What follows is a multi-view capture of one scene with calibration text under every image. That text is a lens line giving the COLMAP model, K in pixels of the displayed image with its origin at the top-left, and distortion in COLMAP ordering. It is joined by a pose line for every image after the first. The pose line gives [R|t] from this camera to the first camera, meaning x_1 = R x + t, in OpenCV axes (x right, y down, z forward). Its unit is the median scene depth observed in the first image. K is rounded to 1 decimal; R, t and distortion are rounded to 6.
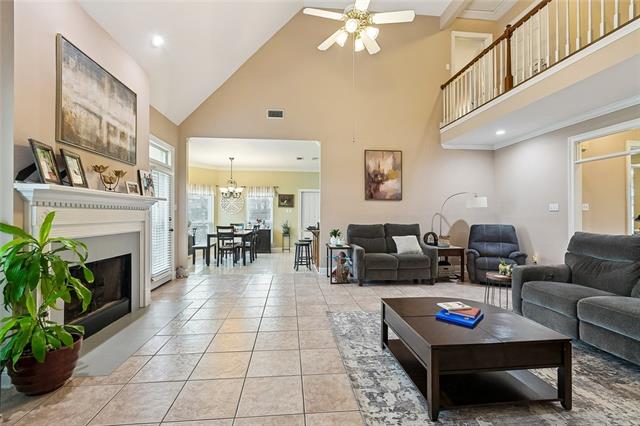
lens RADIAL K [[284.6, 0, 318.7], [0, 284.6, 209.6], [0, 0, 1]] dist [0.000638, 0.000352]
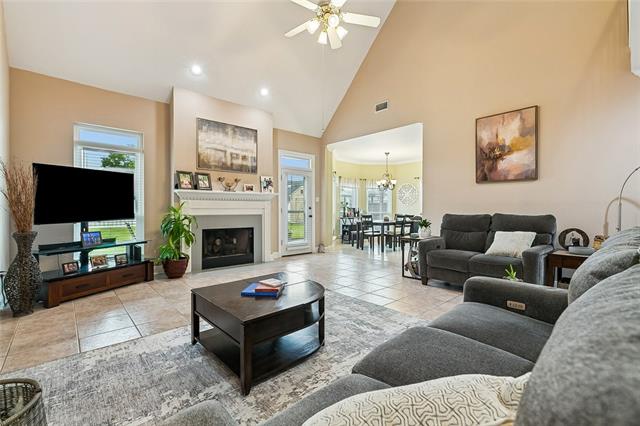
lens RADIAL K [[284.6, 0, 318.7], [0, 284.6, 209.6], [0, 0, 1]] dist [0.000638, 0.000352]
pose [[0.589187, 0.000865, -0.807996, 0.877474], [0.015106, 0.999813, 0.012086, 0.034887], [0.807856, -0.019327, 0.589063, 0.317872]]
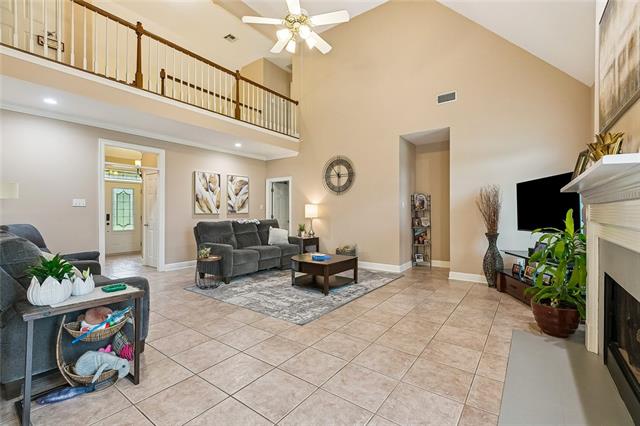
lens RADIAL K [[284.6, 0, 318.7], [0, 284.6, 209.6], [0, 0, 1]] dist [0.000638, 0.000352]
pose [[-0.737275, 0.002472, 0.675588, -0.572569], [-0.011944, 0.999789, -0.016693, 0.026889], [-0.675487, -0.020376, -0.737090, 1.556125]]
